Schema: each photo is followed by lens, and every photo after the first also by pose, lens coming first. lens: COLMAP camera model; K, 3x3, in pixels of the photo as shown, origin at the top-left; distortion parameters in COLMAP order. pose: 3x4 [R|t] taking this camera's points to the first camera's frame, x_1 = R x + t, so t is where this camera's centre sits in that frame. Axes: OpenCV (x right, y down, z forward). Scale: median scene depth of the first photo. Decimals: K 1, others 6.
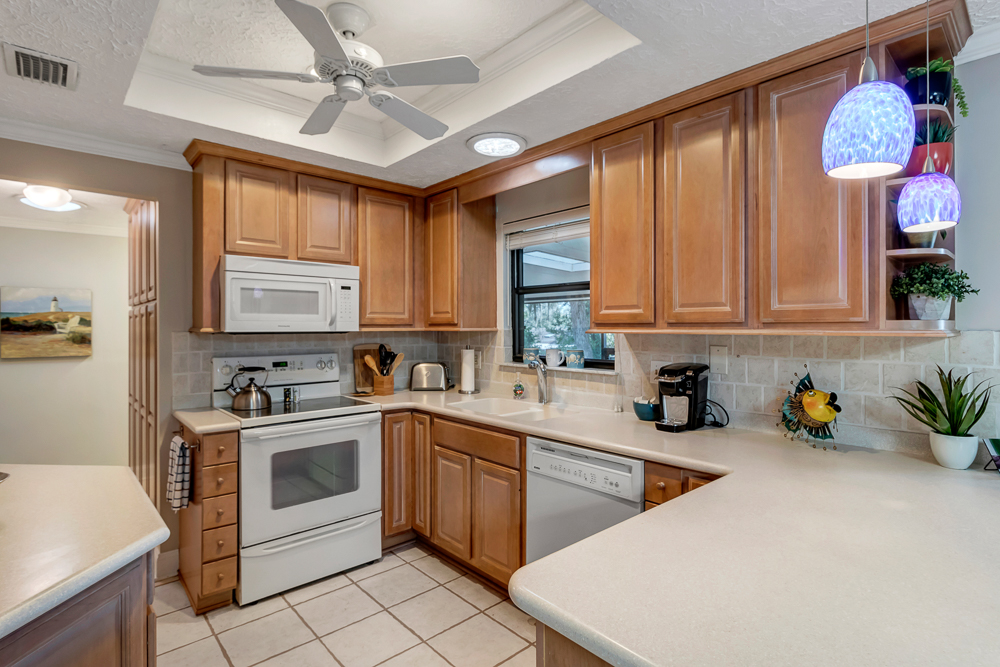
lens RADIAL K [[518.5, 0, 509.5], [0, 518.5, 326.9], [0, 0, 1]] dist [0.001934, -0.002877]
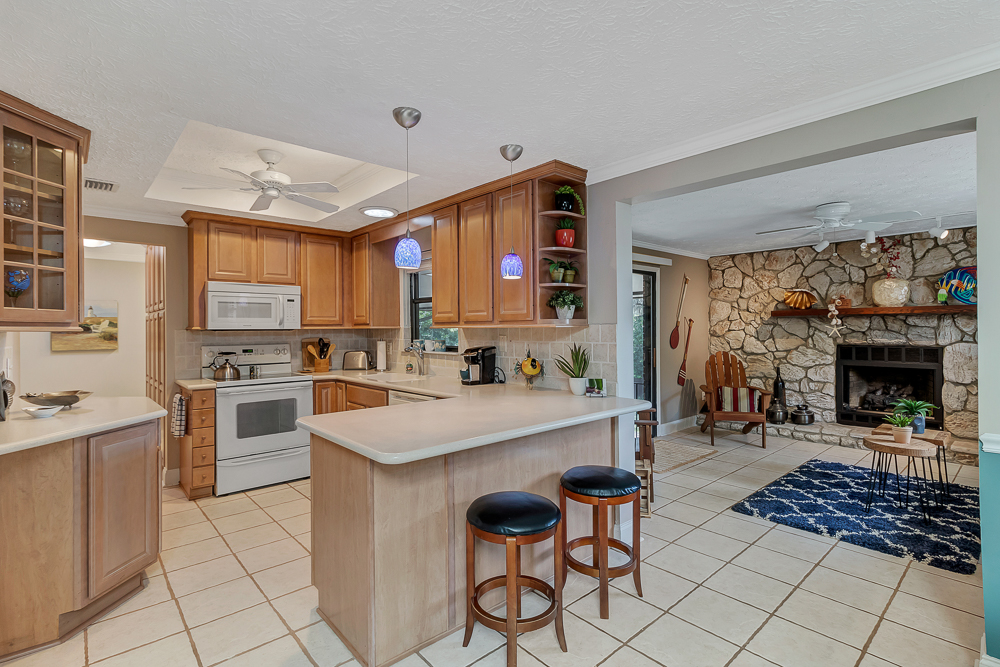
lens RADIAL K [[469.7, 0, 503.5], [0, 469.7, 327.0], [0, 0, 1]] dist [-0.000411, 0.000106]
pose [[0.999739, -0.006018, 0.022044, 0.316408], [0.006081, 0.999978, -0.002776, 0.011565], [-0.022027, 0.002910, 0.999753, -0.447647]]
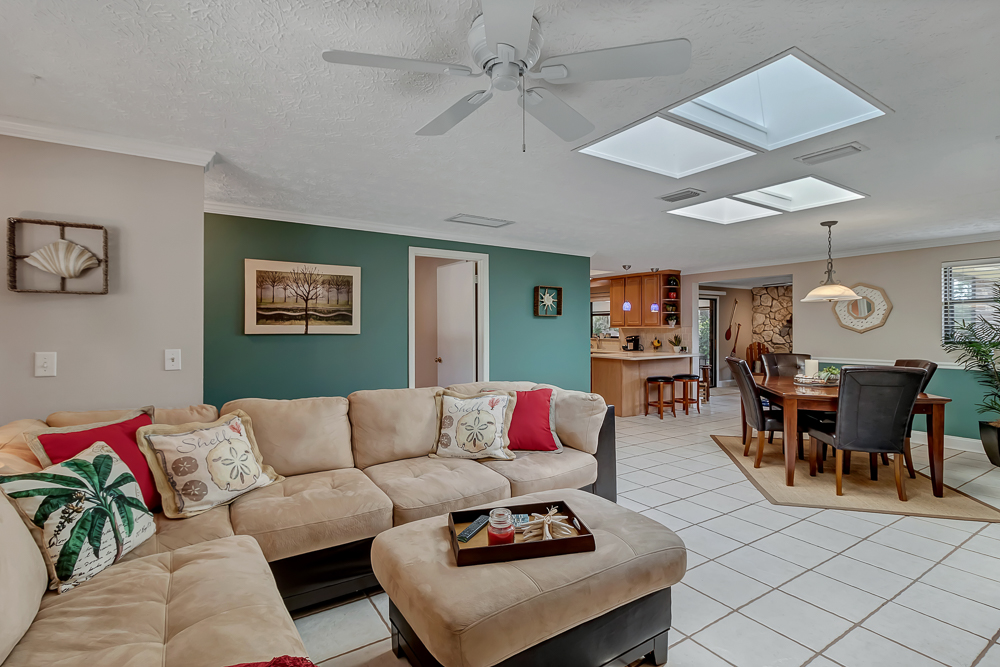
lens RADIAL K [[469.7, 0, 476.1], [0, 469.7, 323.3], [0, 0, 1]] dist [-0.000411, 0.000106]
pose [[0.982888, -0.000491, -0.184203, -0.169313], [-0.001485, 0.999943, -0.010586, 0.013826], [0.184198, 0.010679, 0.982831, -2.439999]]
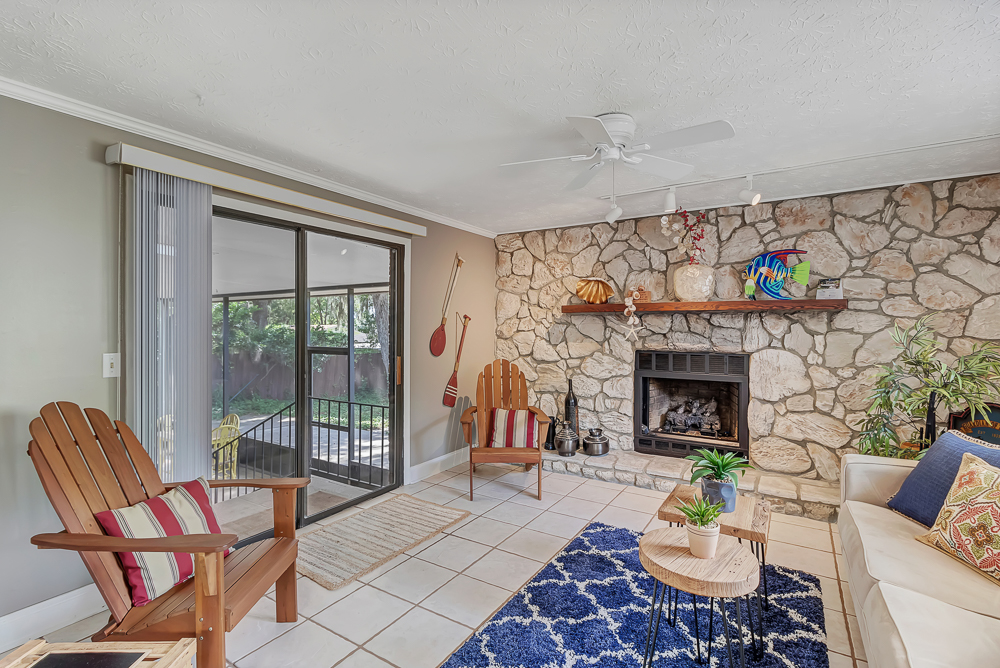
lens RADIAL K [[469.7, 0, 495.0], [0, 469.7, 327.4], [0, 0, 1]] dist [-0.000411, 0.000106]
pose [[0.954641, 0.002538, 0.297748, 0.842150], [-0.002712, 0.999996, 0.000170, 0.015133], [-0.297746, -0.000970, 0.954645, 0.141299]]
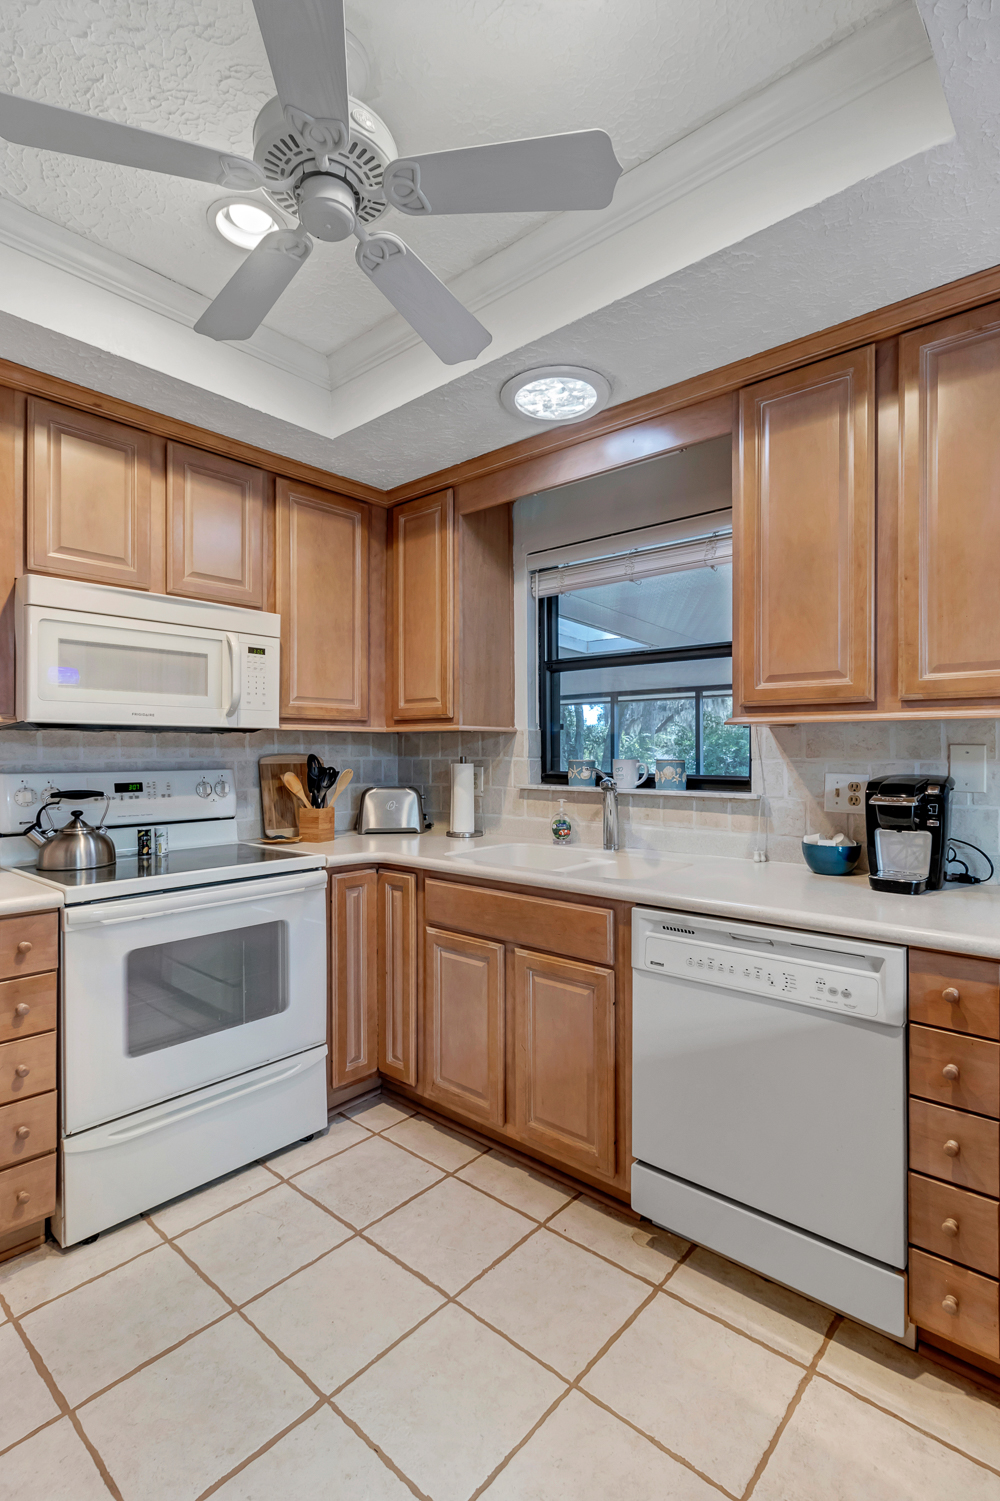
lens RADIAL K [[705.0, 0, 521.7], [0, 705.0, 760.4], [0, 0, 1]] dist [-0.000411, 0.000106]
pose [[0.988804, 0.005945, 0.149102, -0.168760], [-0.007125, 0.999947, 0.007383, 0.041863], [-0.149050, -0.008362, 0.988794, 0.233250]]
